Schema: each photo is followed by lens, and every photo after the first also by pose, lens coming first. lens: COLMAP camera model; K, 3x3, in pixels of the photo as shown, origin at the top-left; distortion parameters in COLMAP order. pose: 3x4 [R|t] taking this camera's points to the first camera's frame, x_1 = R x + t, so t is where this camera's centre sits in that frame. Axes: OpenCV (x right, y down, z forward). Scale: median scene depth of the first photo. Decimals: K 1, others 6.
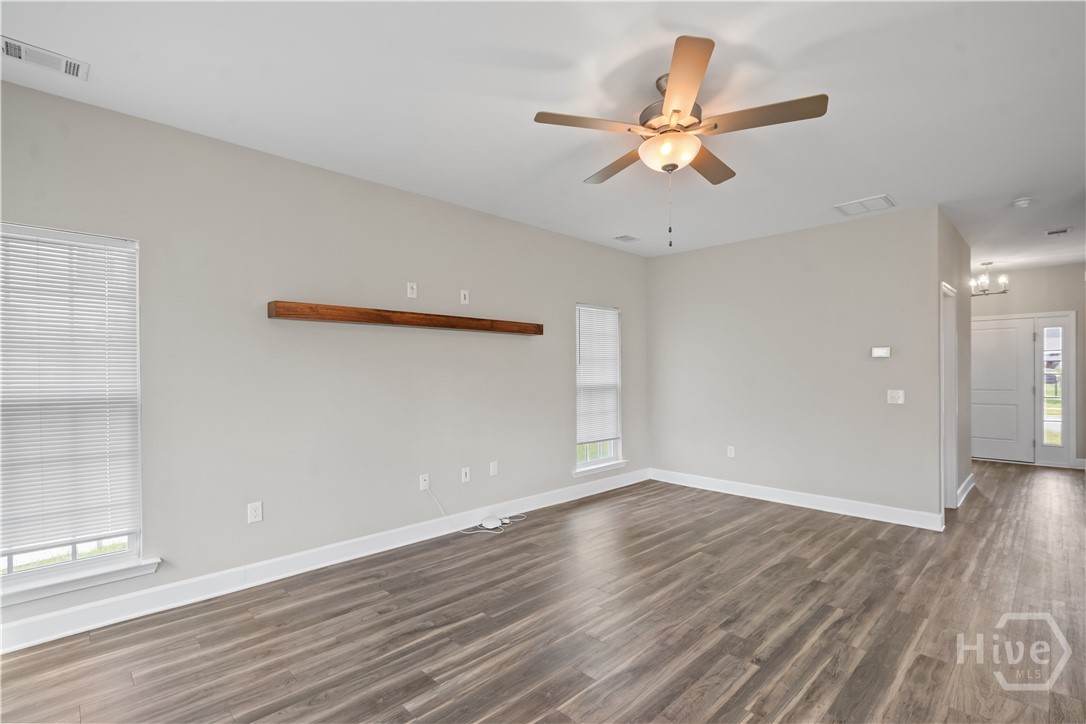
lens RADIAL K [[501.6, 0, 534.7], [0, 501.6, 371.2], [0, 0, 1]] dist [-0.002608, 0.000169]
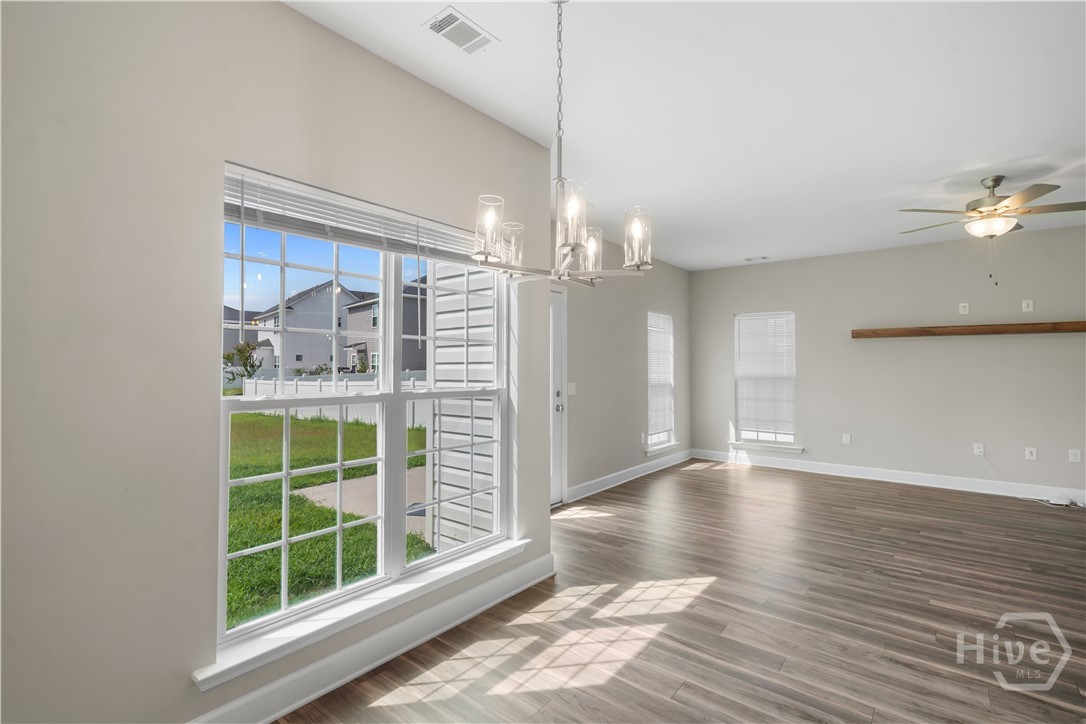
lens RADIAL K [[501.6, 0, 545.0], [0, 501.6, 355.0], [0, 0, 1]] dist [-0.002608, 0.000169]
pose [[0.140224, -0.018285, -0.989951, 0.809693], [-0.004254, 0.999809, -0.019070, -0.000478], [0.990111, 0.006886, 0.140119, -0.289630]]
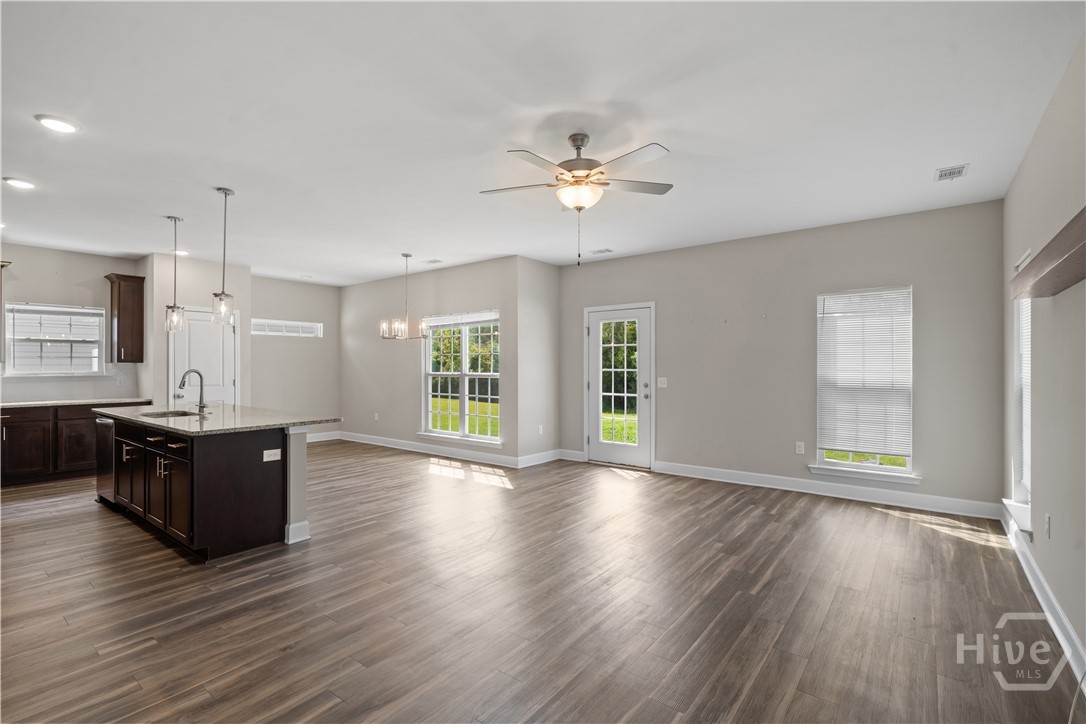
lens RADIAL K [[501.6, 0, 526.7], [0, 501.6, 365.0], [0, 0, 1]] dist [-0.002608, 0.000169]
pose [[-0.991199, 0.004317, -0.132307, 0.291956], [0.004282, 0.999991, 0.000546, 0.002960], [0.132308, -0.000025, -0.991209, 1.151602]]
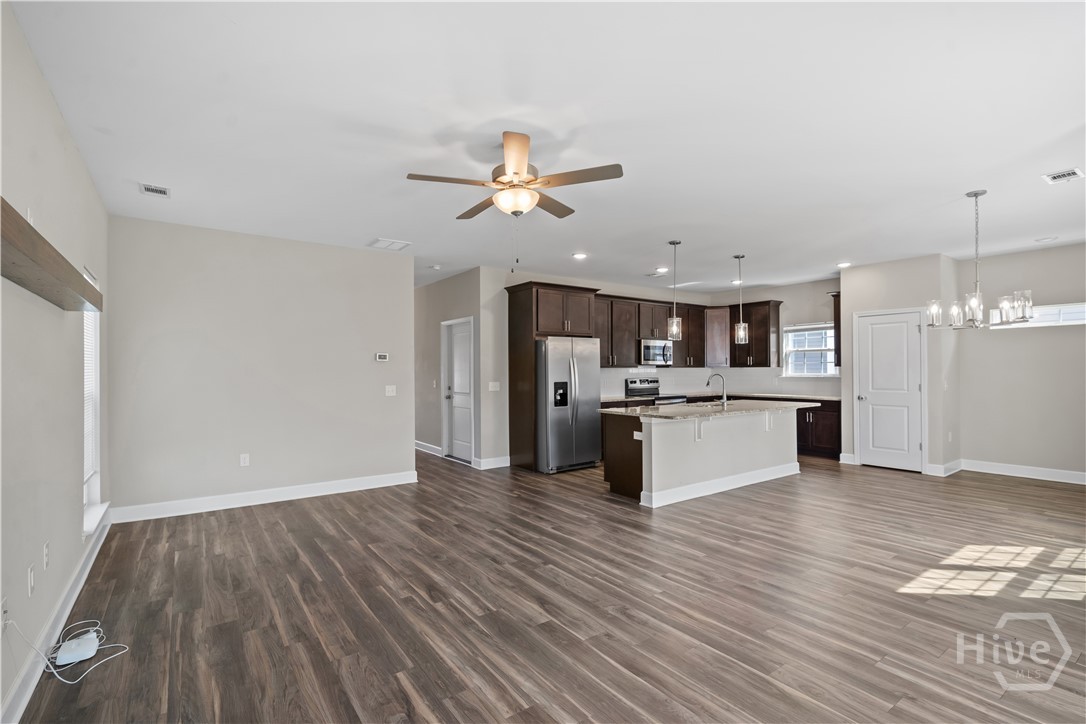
lens RADIAL K [[501.6, 0, 543.1], [0, 501.6, 368.1], [0, 0, 1]] dist [-0.002608, 0.000169]
pose [[0.137463, 0.006311, 0.990487, -0.503591], [0.004662, 0.999965, -0.007019, 0.003383], [-0.990496, 0.005582, 0.137428, 0.386170]]
